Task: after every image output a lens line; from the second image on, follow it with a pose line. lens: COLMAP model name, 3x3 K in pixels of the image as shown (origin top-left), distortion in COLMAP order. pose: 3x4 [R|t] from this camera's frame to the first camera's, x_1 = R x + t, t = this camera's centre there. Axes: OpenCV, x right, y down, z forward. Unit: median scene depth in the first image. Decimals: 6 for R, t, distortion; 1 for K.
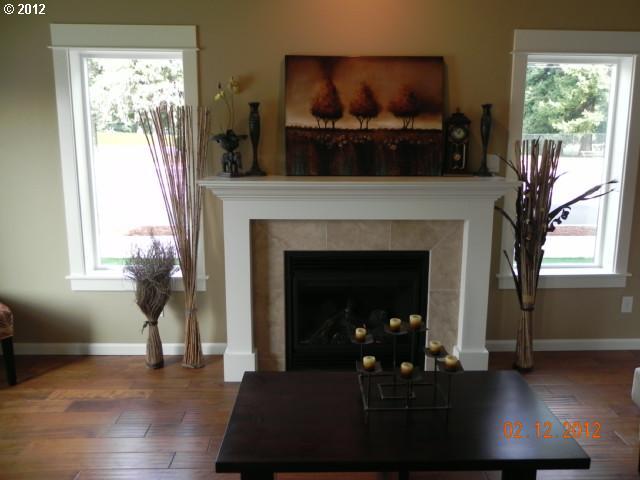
lens RADIAL K [[484.3, 0, 331.7], [0, 484.3, 219.1], [0, 0, 1]] dist [-0.001742, -0.003133]
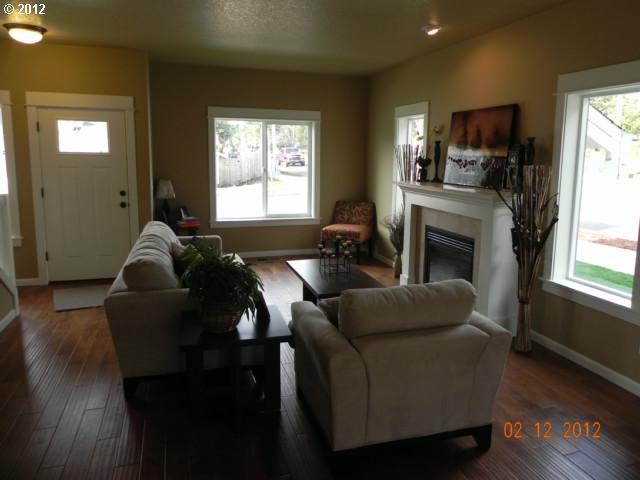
lens RADIAL K [[484.3, 0, 331.7], [0, 484.3, 219.1], [0, 0, 1]] dist [-0.001742, -0.003133]
pose [[0.281449, 0.126219, -0.951239, 1.423780], [-0.172351, 0.981840, 0.079285, -0.035079], [0.943971, 0.141632, 0.298091, 0.149432]]
